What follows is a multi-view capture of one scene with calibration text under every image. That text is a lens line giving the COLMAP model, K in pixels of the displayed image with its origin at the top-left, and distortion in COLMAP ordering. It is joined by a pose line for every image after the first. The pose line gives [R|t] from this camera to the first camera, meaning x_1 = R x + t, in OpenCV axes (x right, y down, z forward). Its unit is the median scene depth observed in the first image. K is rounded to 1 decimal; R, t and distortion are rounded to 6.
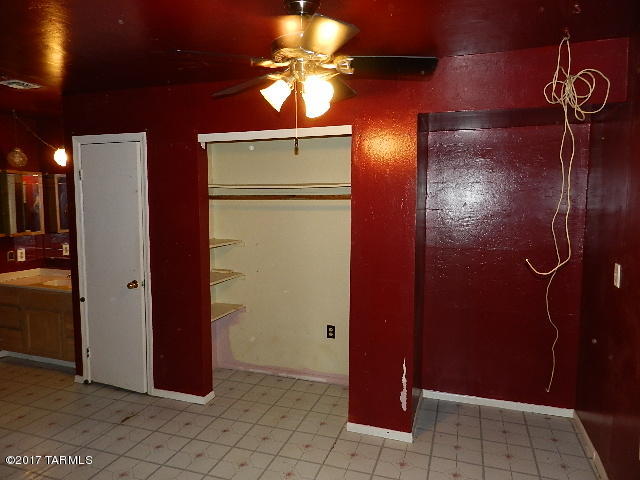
lens RADIAL K [[432.9, 0, 321.8], [0, 432.9, 237.8], [0, 0, 1]] dist [0.010454, 0.000392]
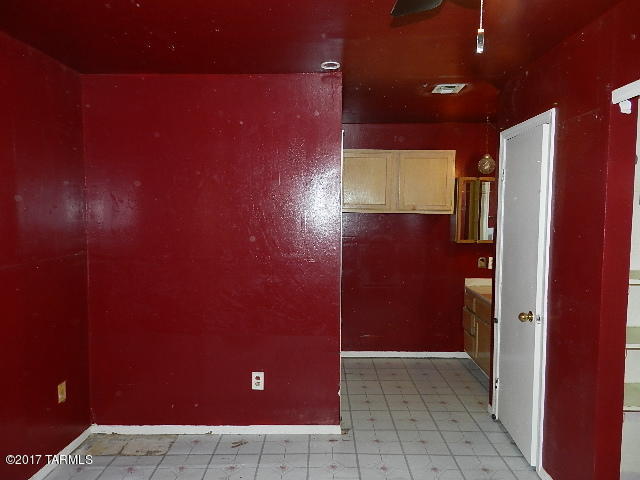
lens RADIAL K [[432.9, 0, 320.0], [0, 432.9, 241.4], [0, 0, 1]] dist [0.010454, 0.000392]
pose [[0.316344, 0.063277, -0.946532, 0.142226], [-0.078550, 0.996094, 0.040338, -0.021780], [0.945387, 0.061589, 0.320078, 0.377737]]
